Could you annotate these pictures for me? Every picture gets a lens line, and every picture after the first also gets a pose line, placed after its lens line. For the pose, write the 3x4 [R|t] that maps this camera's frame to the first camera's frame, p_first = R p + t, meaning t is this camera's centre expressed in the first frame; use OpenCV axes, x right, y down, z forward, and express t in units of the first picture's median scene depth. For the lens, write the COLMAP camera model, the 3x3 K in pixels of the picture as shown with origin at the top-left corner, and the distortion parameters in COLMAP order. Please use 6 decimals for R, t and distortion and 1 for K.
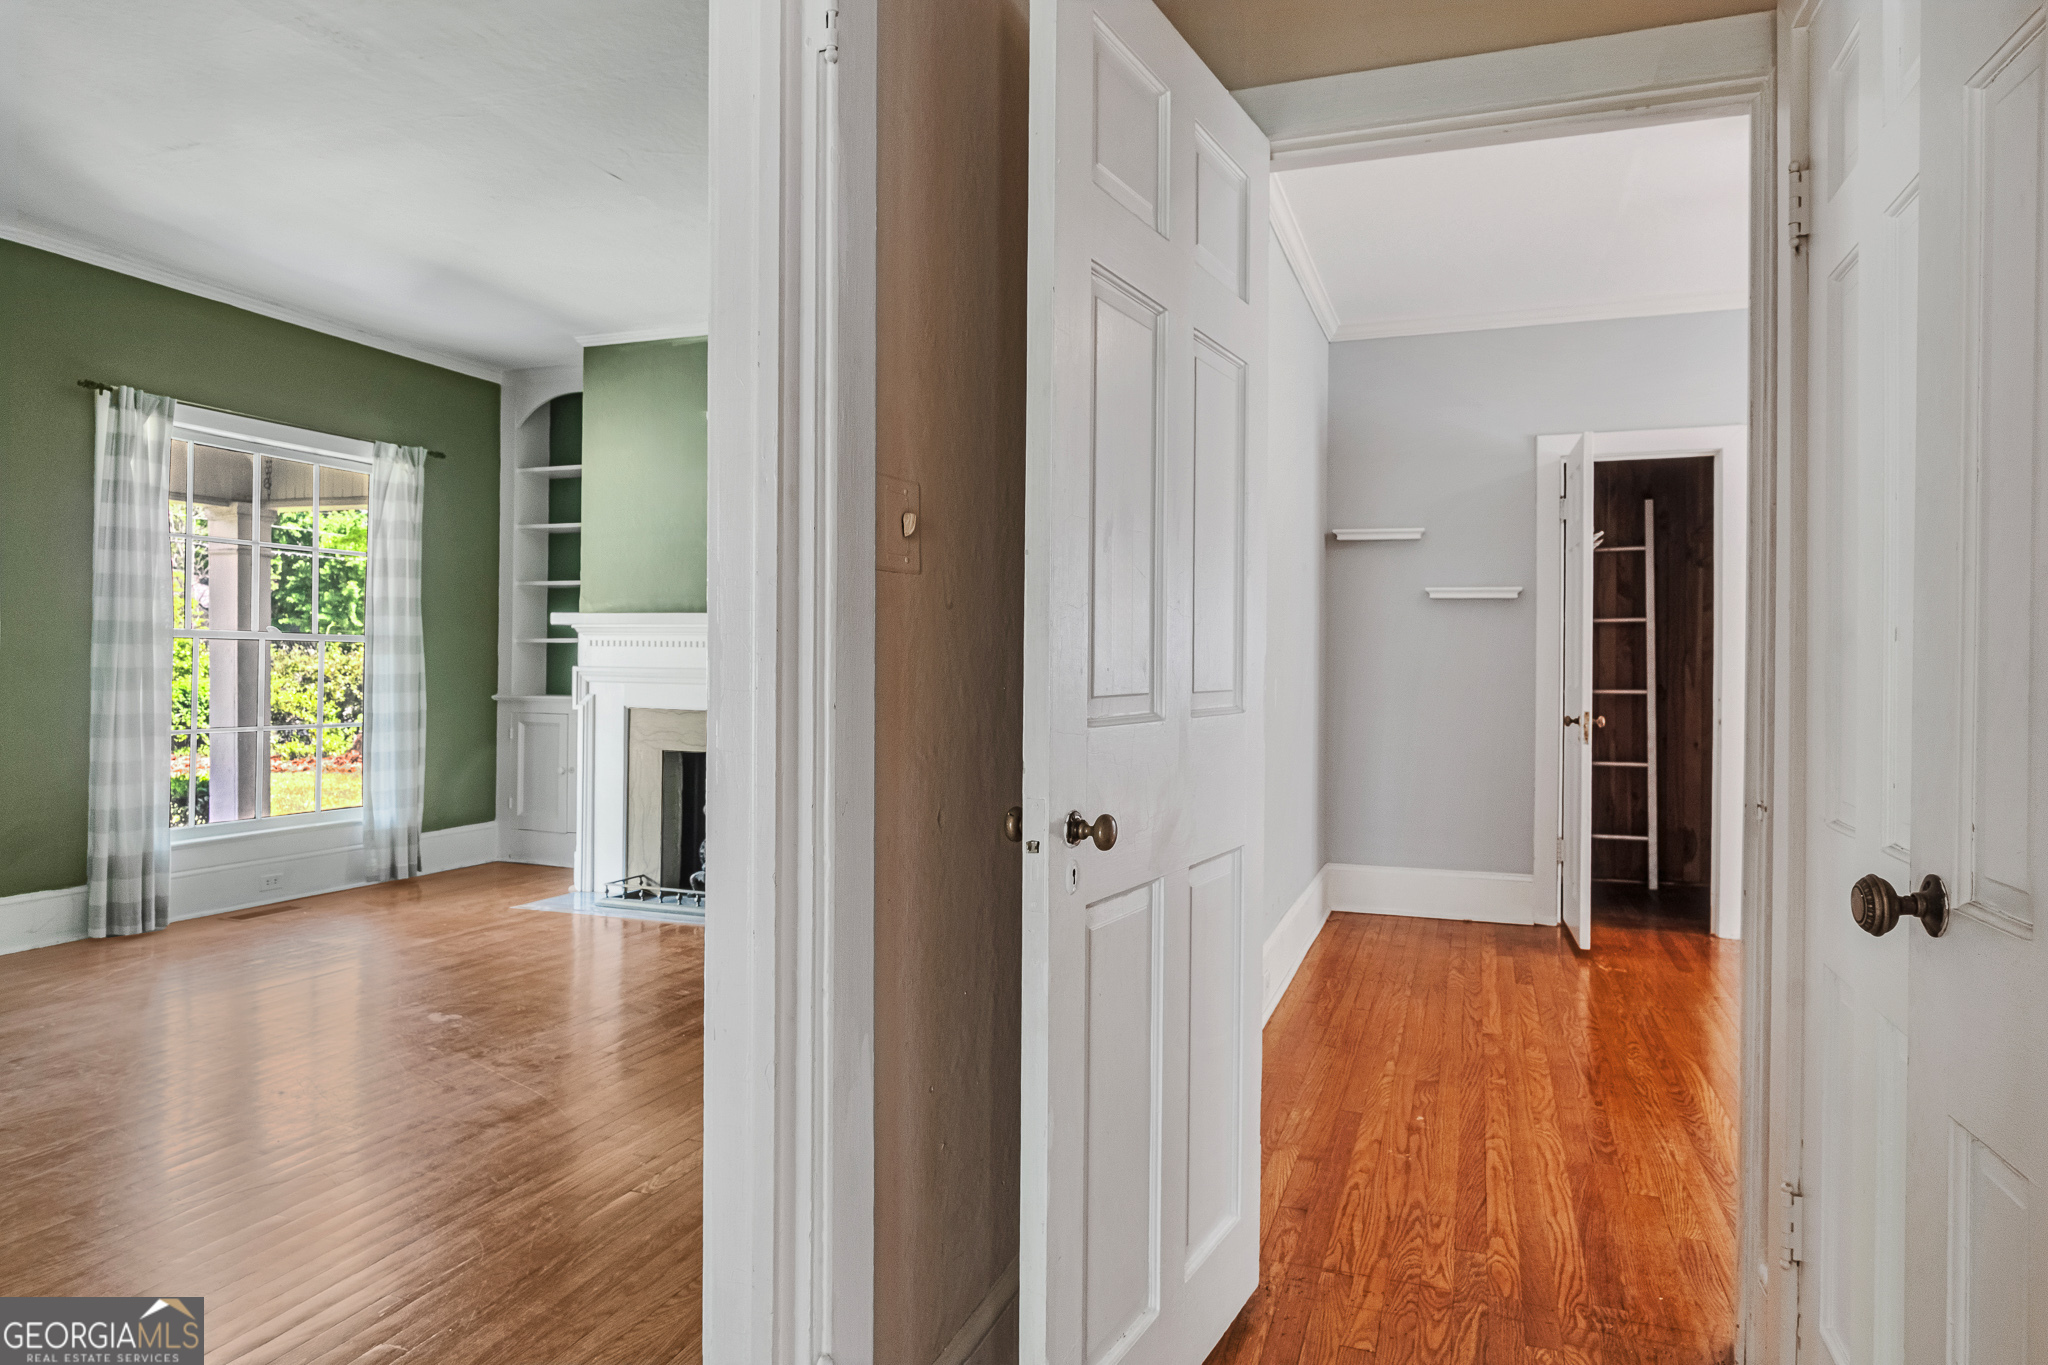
lens RADIAL K [[1232.6, 0, 1022.9], [0, 1232.6, 669.7], [0, 0, 1]] dist [-0.008335, 0.002456]
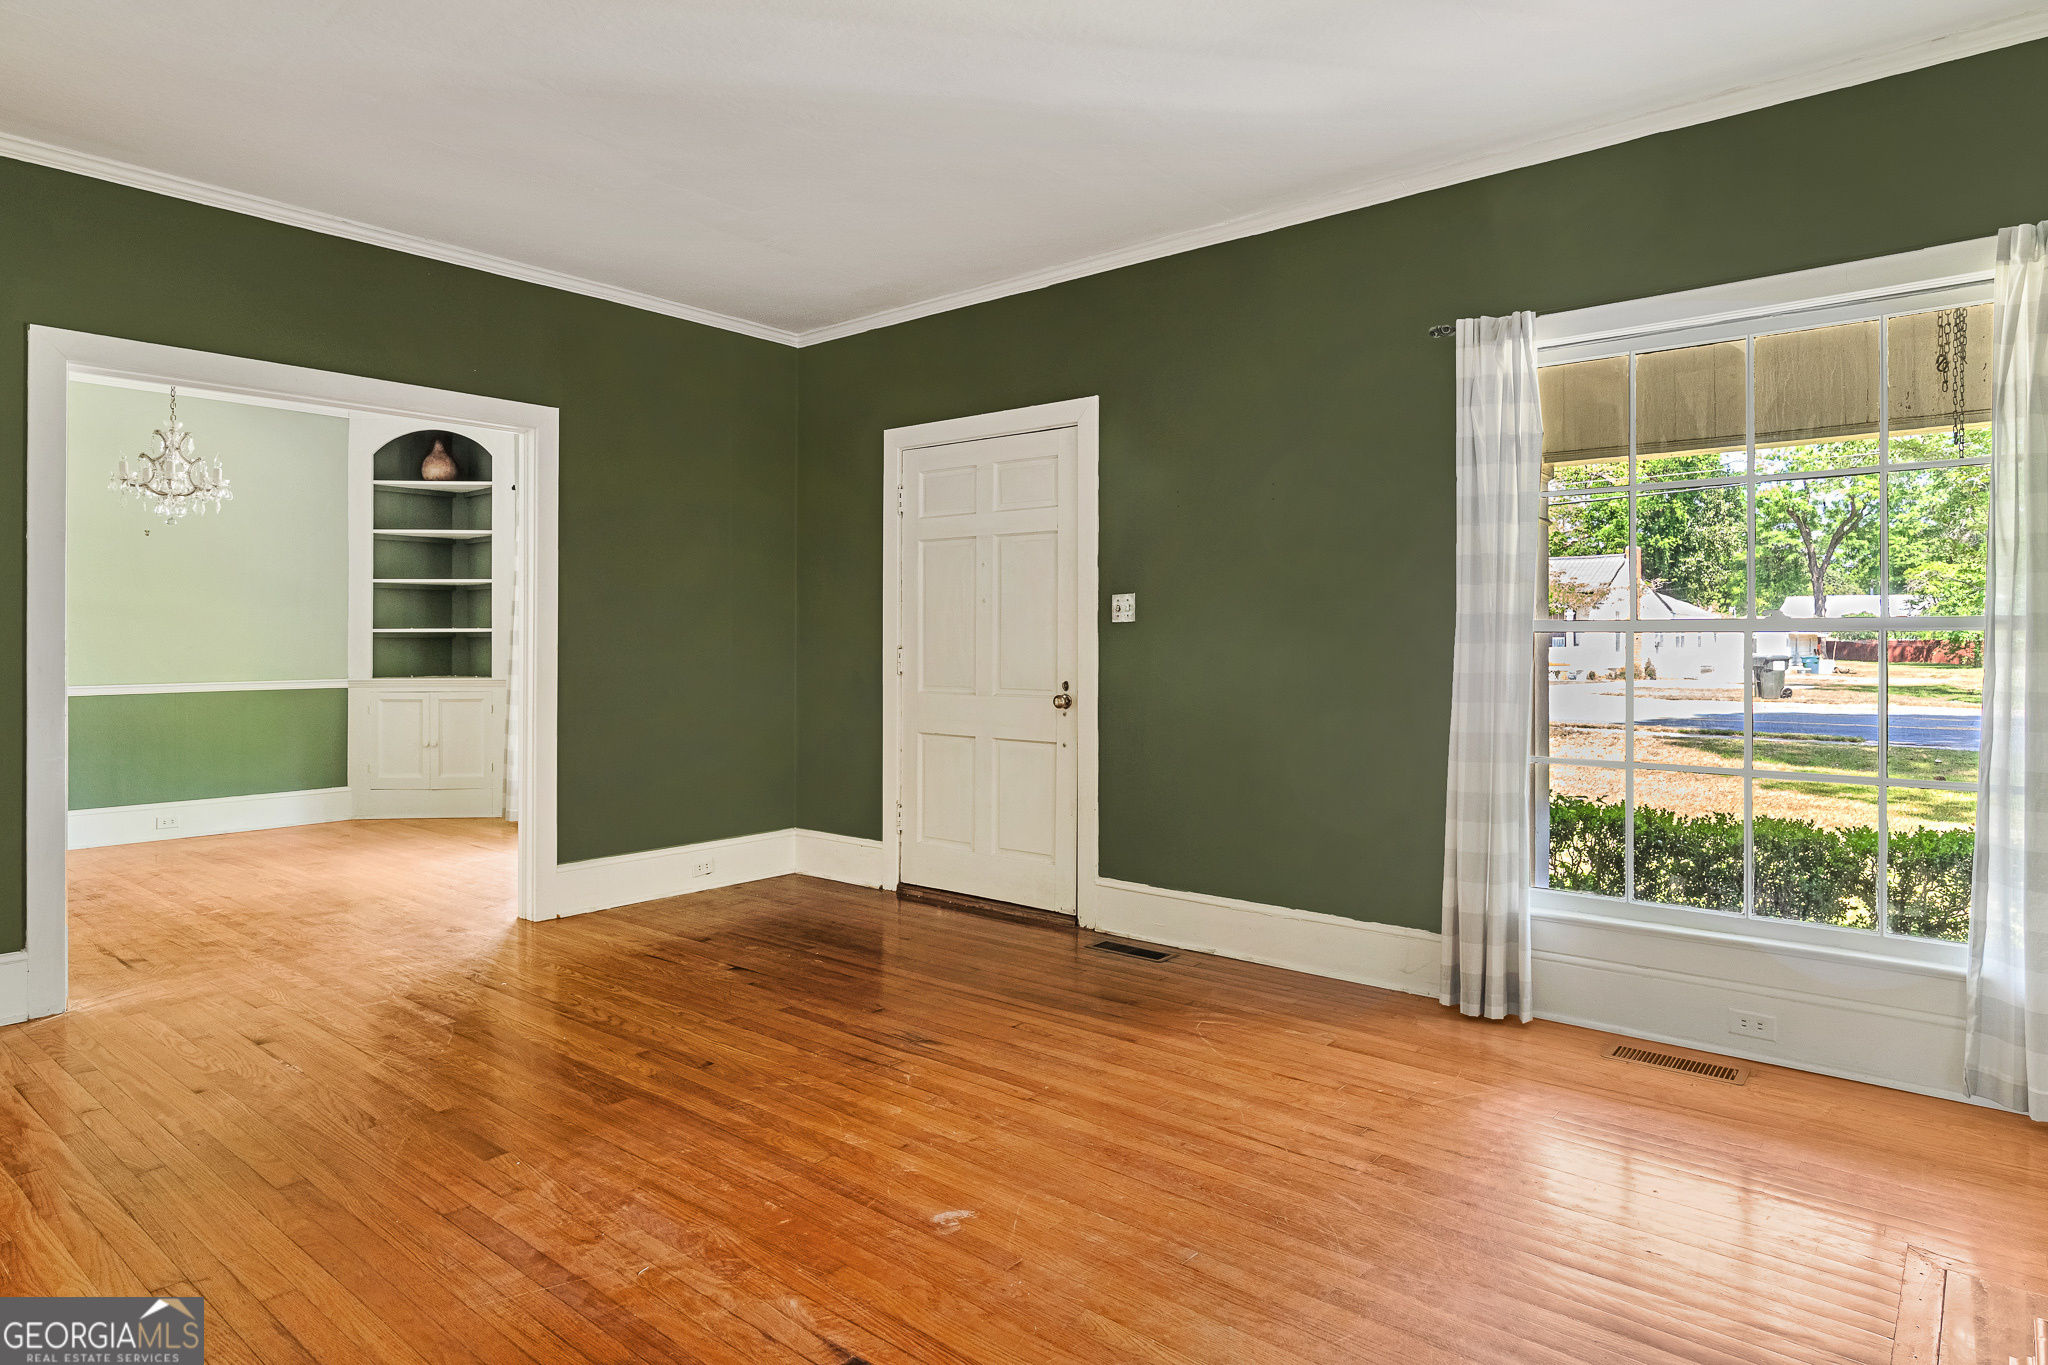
lens RADIAL K [[1170.0, 0, 1037.7], [0, 1170.0, 679.8], [0, 0, 1]] dist [0.002268, 0.001799]
pose [[-0.331226, 0.014256, -0.943444, 0.058614], [-0.009561, 0.999784, 0.018464, -0.007442], [0.943503, 0.015136, -0.331019, 0.807439]]
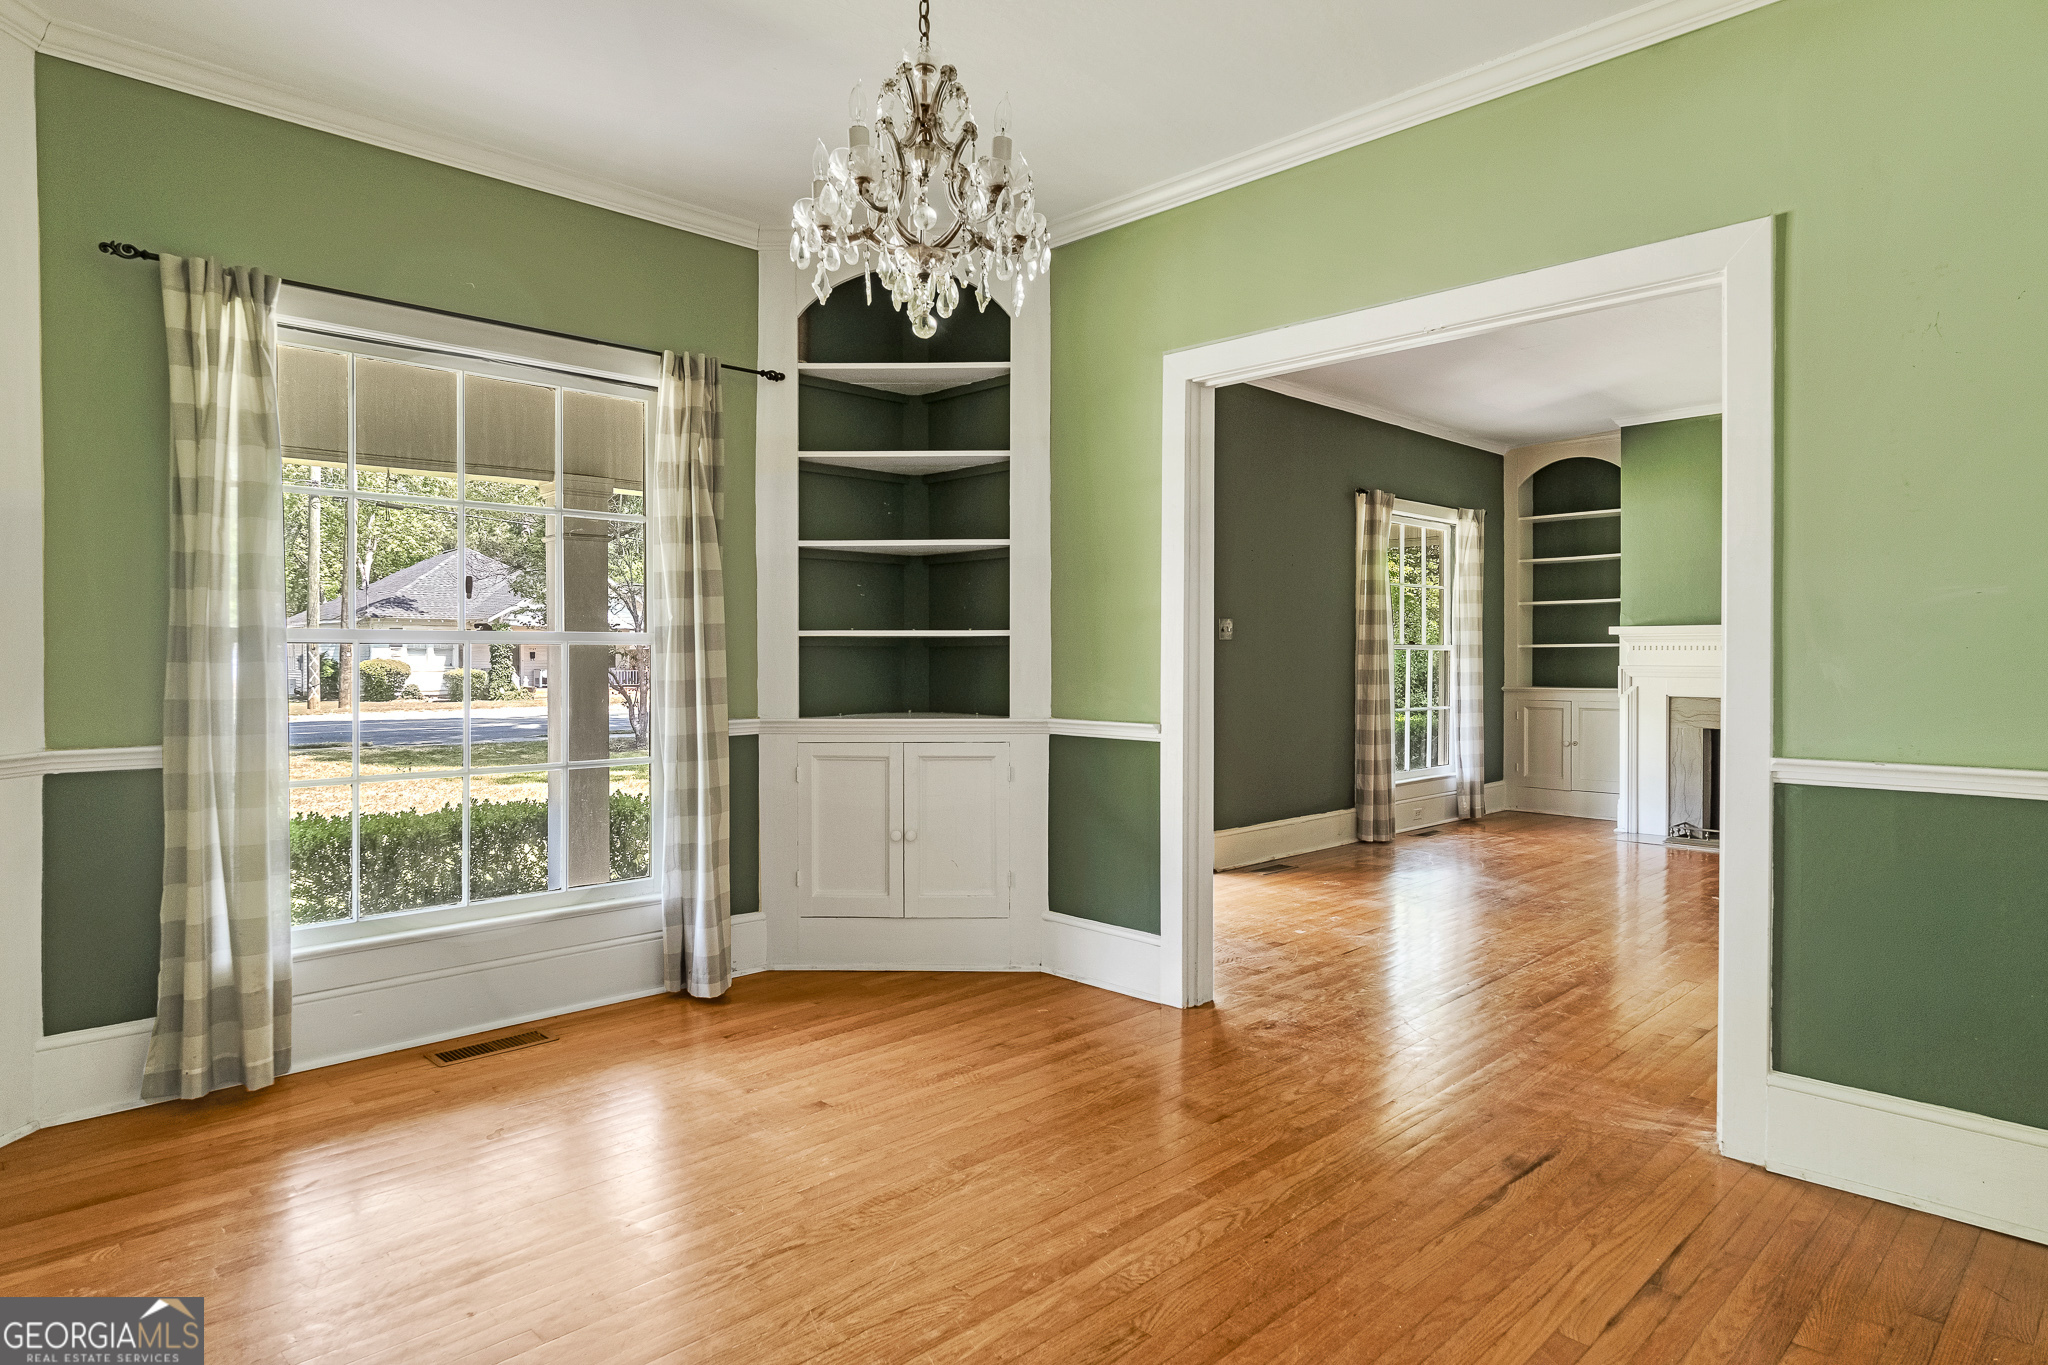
lens RADIAL K [[1170.0, 0, 1033.0], [0, 1170.0, 664.5], [0, 0, 1]] dist [0.002268, 0.001799]
pose [[0.902535, -0.011266, -0.430469, -0.399086], [0.011508, 0.999932, -0.002043, -0.008436], [0.430463, -0.003110, 0.902603, -0.438512]]
